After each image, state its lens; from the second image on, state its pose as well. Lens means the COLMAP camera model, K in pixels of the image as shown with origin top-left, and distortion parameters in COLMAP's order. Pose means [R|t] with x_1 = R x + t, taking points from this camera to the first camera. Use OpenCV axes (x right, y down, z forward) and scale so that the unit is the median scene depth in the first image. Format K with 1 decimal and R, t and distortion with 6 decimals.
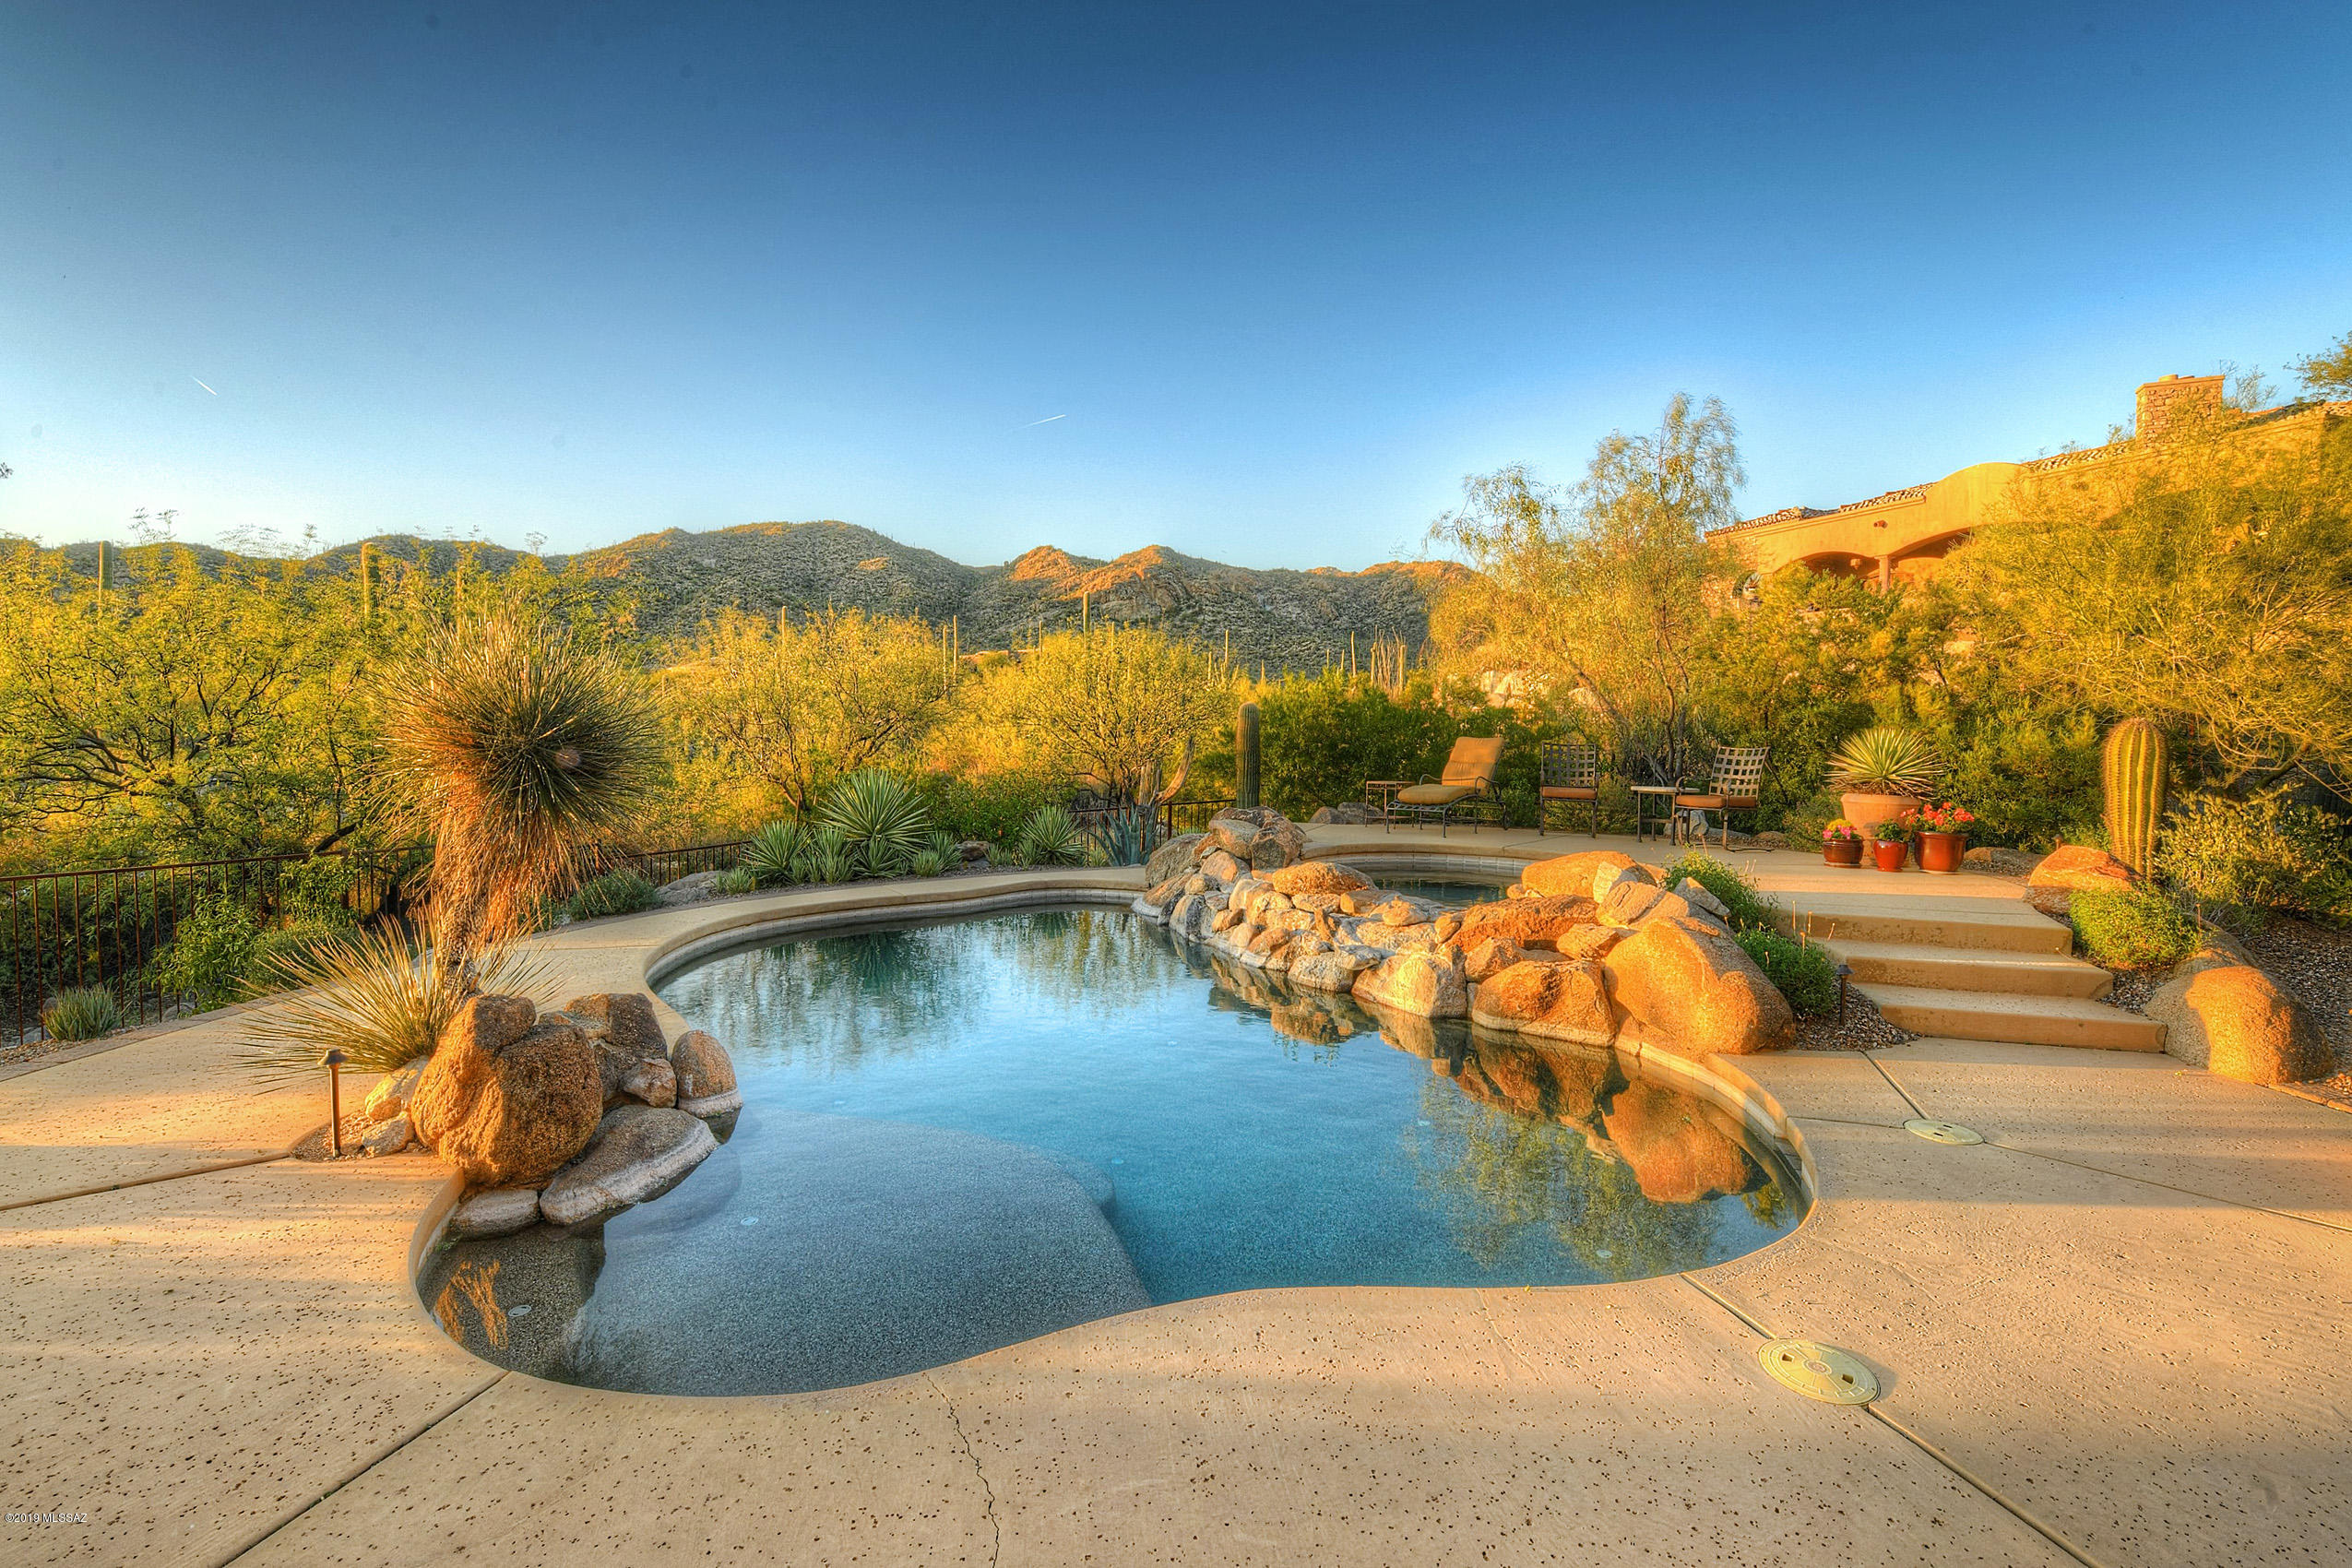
lens RADIAL K [[997.4, 0, 1126.1], [0, 997.4, 776.3], [0, 0, 1]] dist [-0.012286, 0.000107]
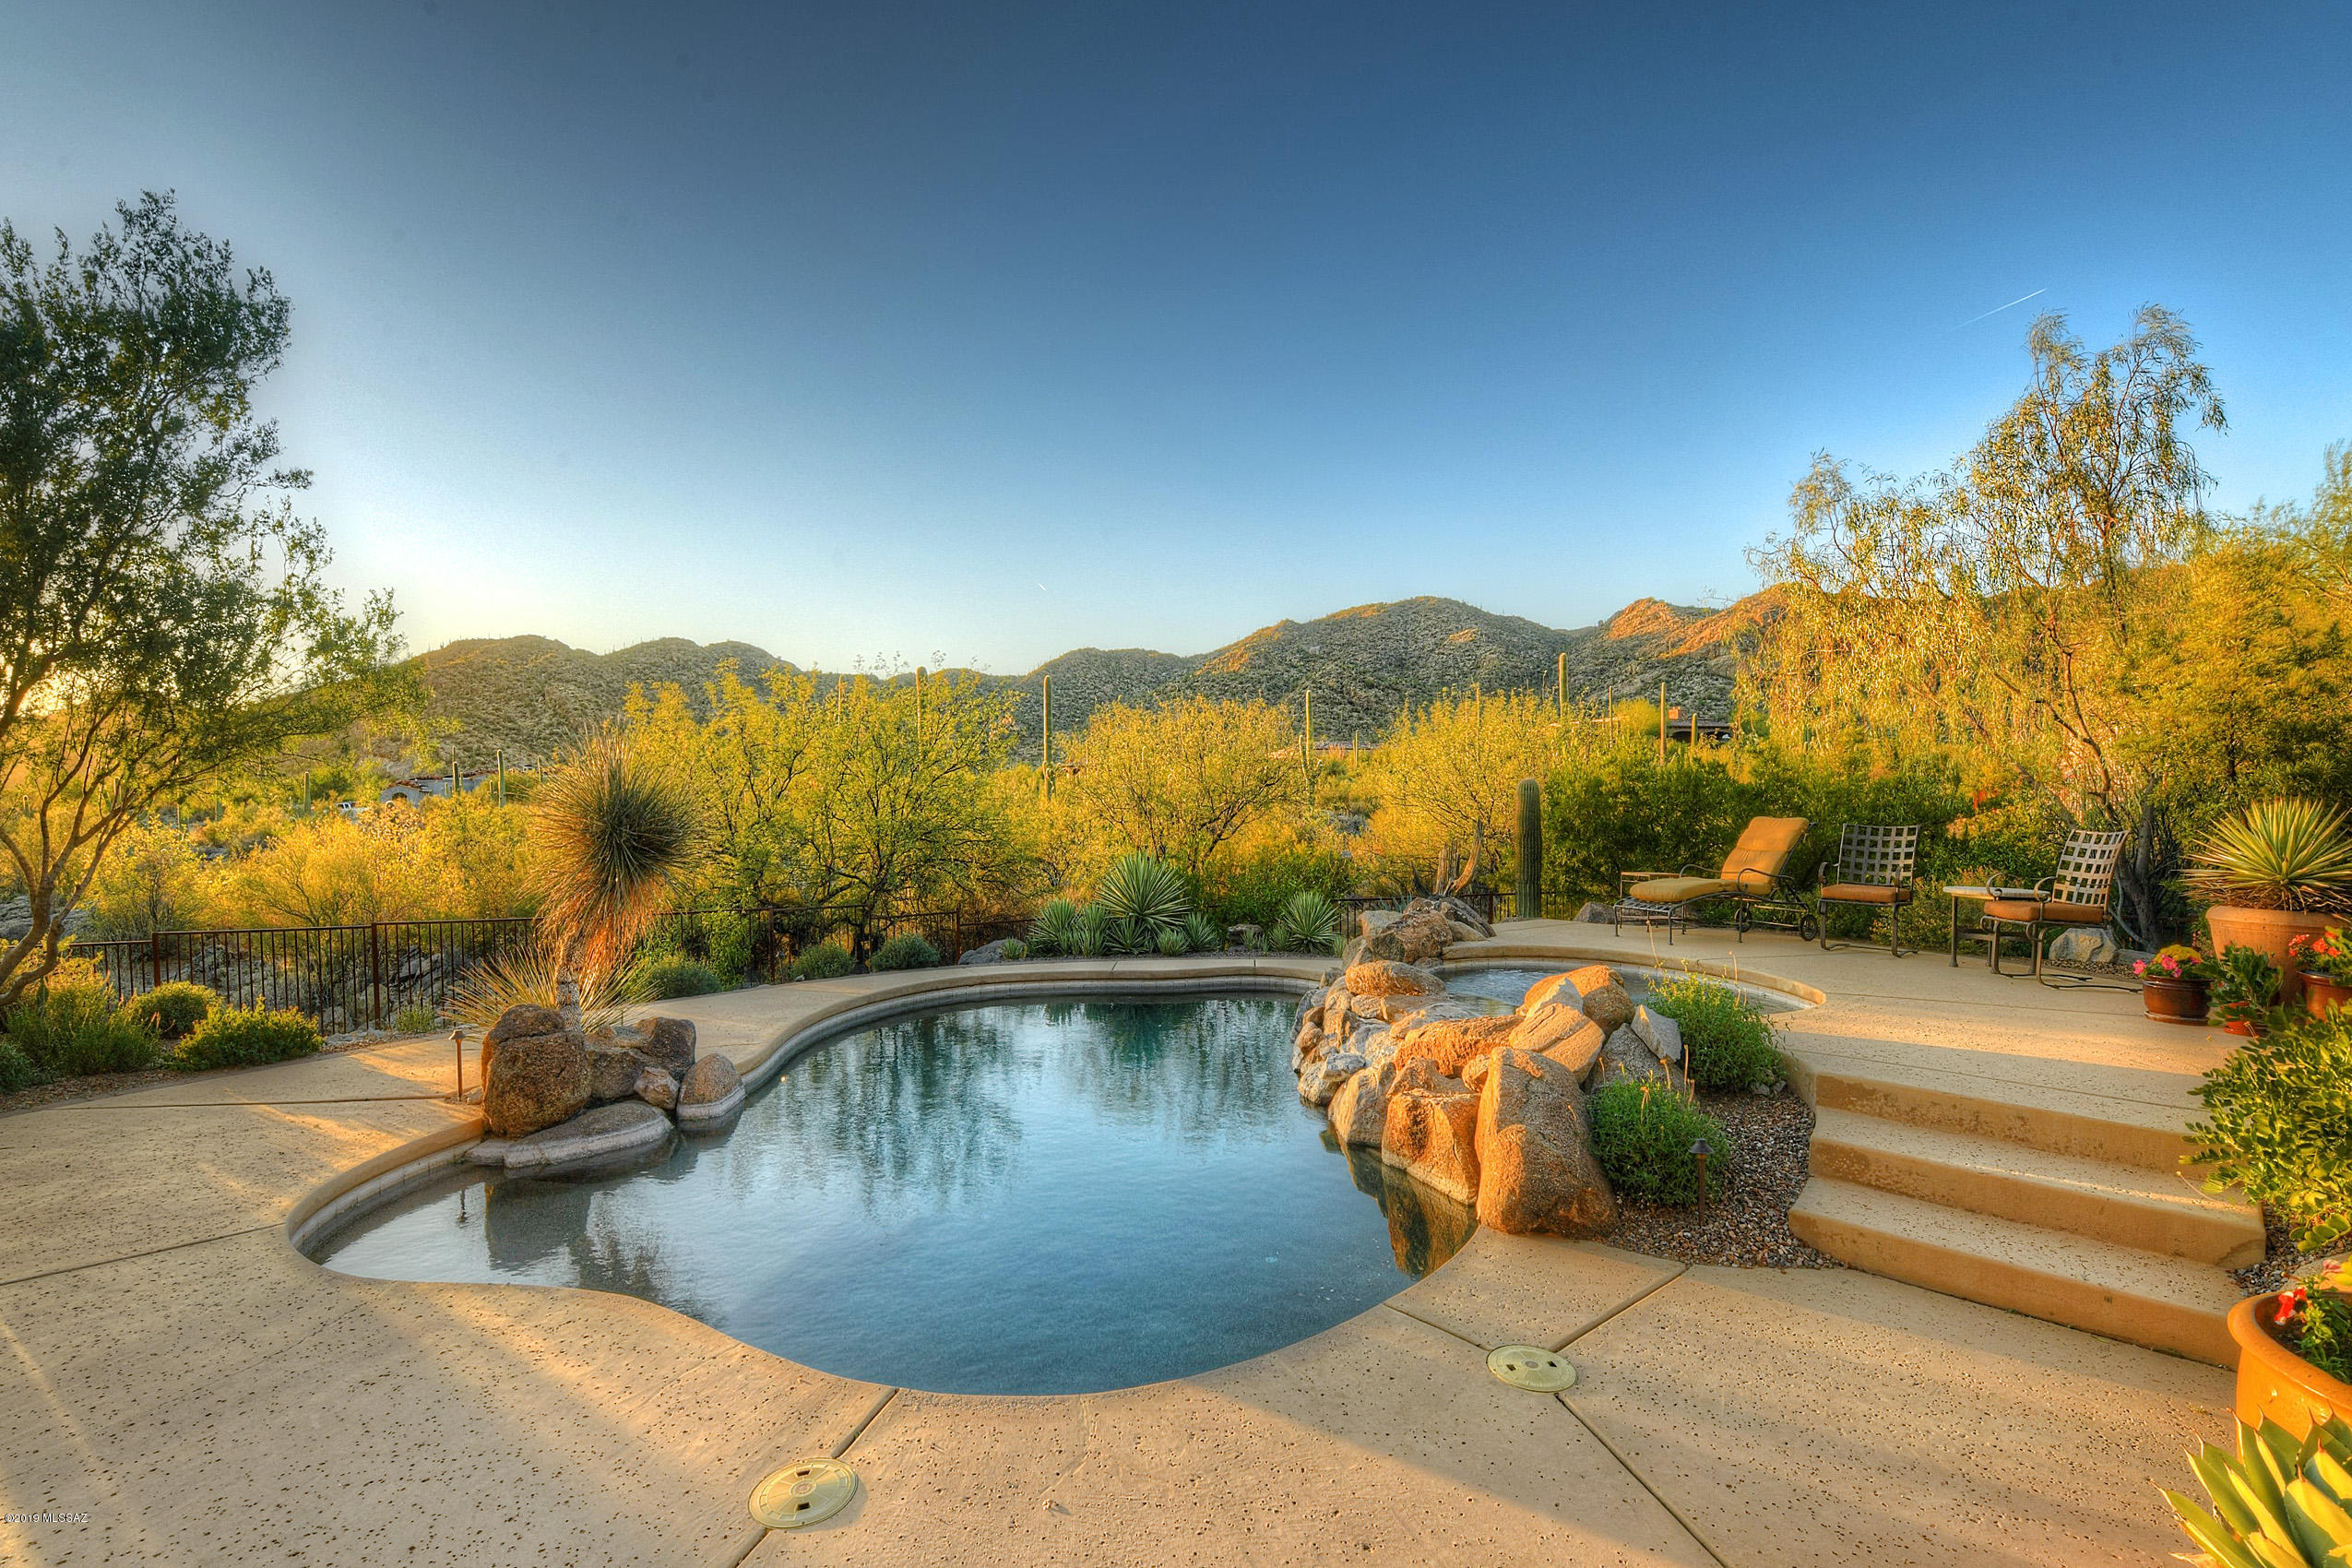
lens RADIAL K [[1048.7, 0, 1175.3], [0, 1048.7, 826.8], [0, 0, 1]] dist [0.000646, -0.013191]
pose [[0.853985, -0.001449, -0.520296, 0.368986], [-0.014813, 0.999523, -0.027097, -0.003209], [0.520087, 0.030848, 0.853556, 0.075190]]
